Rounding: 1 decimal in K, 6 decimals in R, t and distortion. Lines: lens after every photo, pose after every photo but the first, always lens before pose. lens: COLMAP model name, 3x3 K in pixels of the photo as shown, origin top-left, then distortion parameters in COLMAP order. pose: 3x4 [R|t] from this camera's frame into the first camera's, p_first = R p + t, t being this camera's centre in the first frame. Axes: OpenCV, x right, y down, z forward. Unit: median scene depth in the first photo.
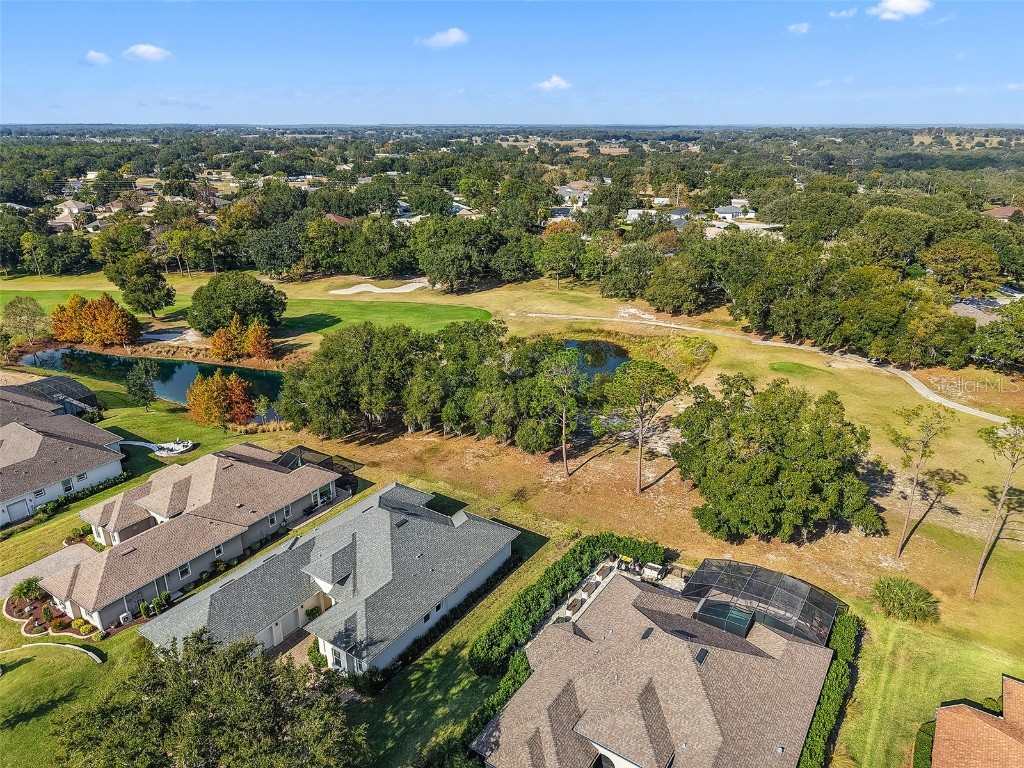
lens RADIAL K [[681.8, 0, 512.0], [0, 681.8, 384.0], [0, 0, 1]] dist [0.002235, 0.001754]
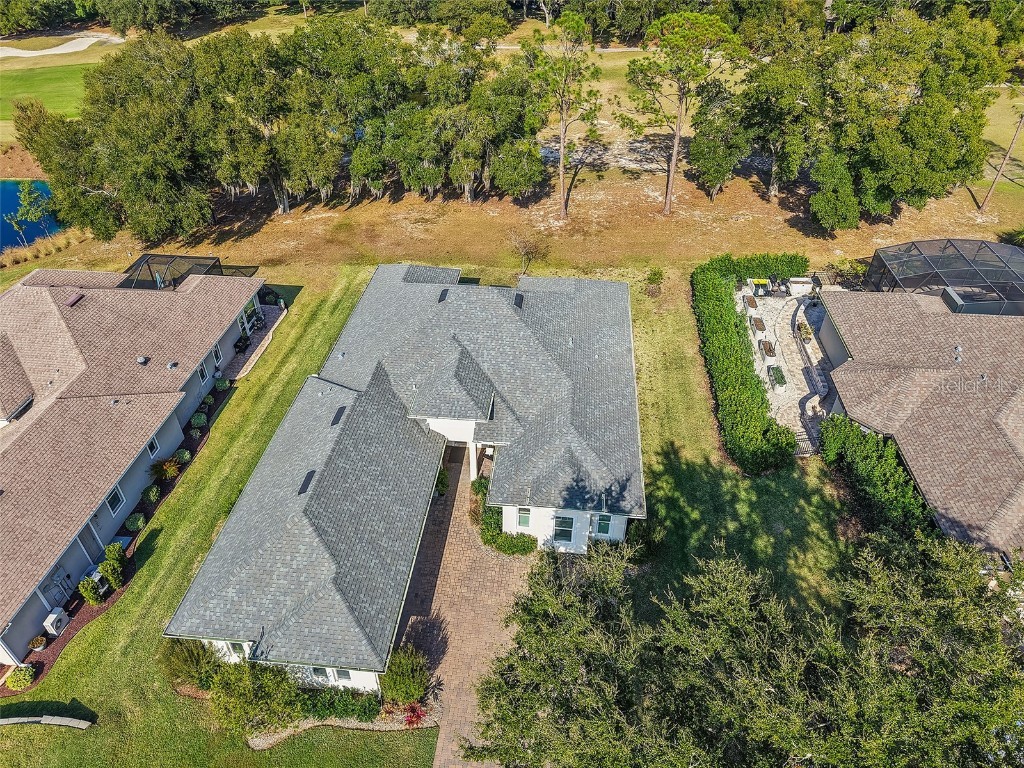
lens RADIAL K [[681.8, 0, 512.0], [0, 681.8, 384.0], [0, 0, 1]] dist [0.002235, 0.001754]
pose [[0.880970, -0.280005, 0.381430, -0.255026], [0.157856, 0.933851, 0.320942, 0.049597], [-0.446064, -0.222529, 0.866895, 0.289094]]
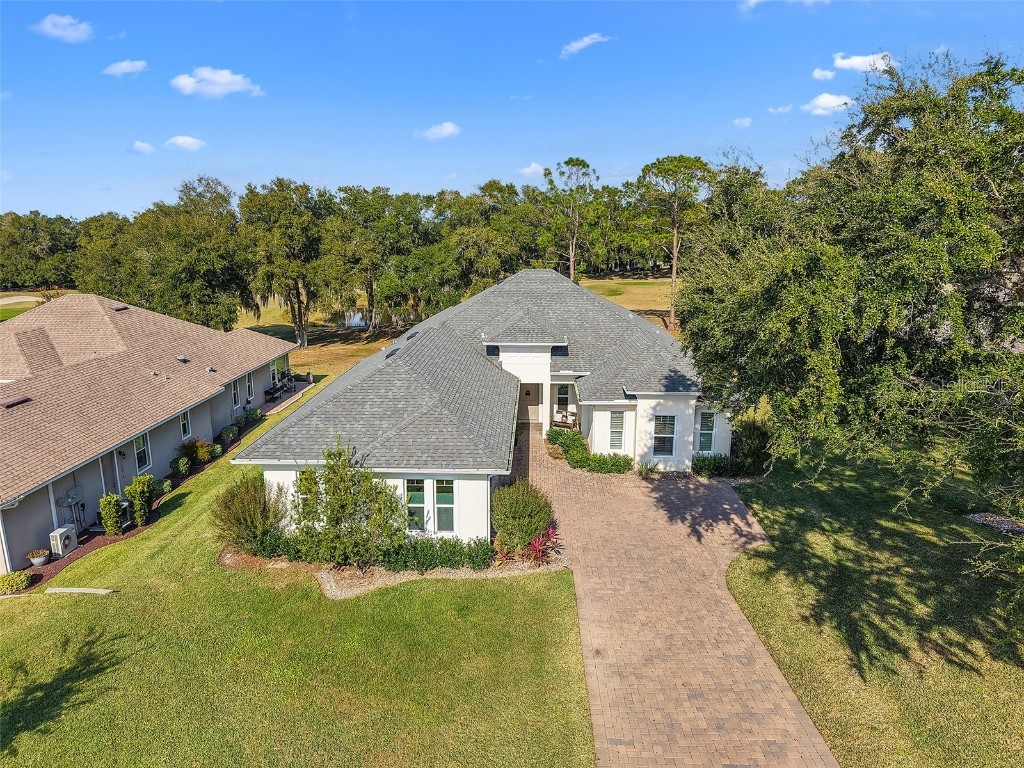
lens RADIAL K [[681.3, 0, 512.0], [0, 681.3, 384.0], [0, 0, 1]] dist [0.015383, -0.000008]
pose [[0.850098, -0.113192, 0.514316, -0.328190], [0.177127, 0.981185, -0.076826, 0.201094], [-0.495943, 0.156409, 0.854152, 0.319984]]
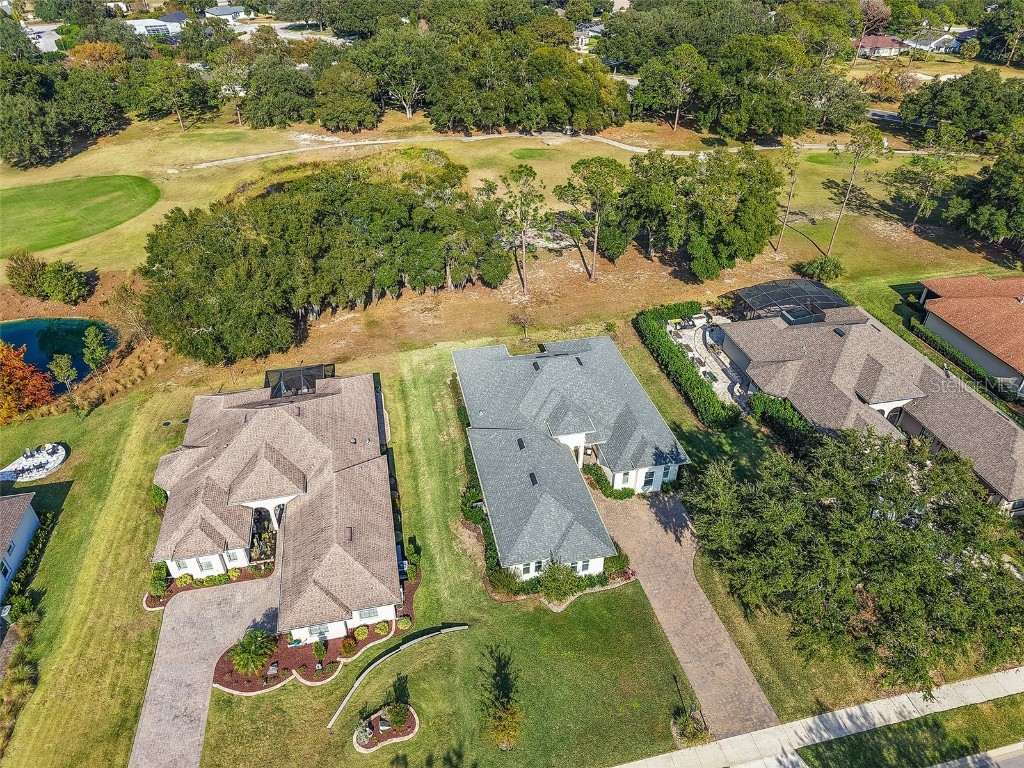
lens RADIAL K [[681.8, 0, 512.0], [0, 681.8, 384.0], [0, 0, 1]] dist [0.002235, 0.001754]
pose [[0.690039, -0.416350, 0.592029, -0.522702], [0.251330, 0.904916, 0.343454, -0.087055], [-0.678733, -0.088203, 0.729069, 0.194937]]
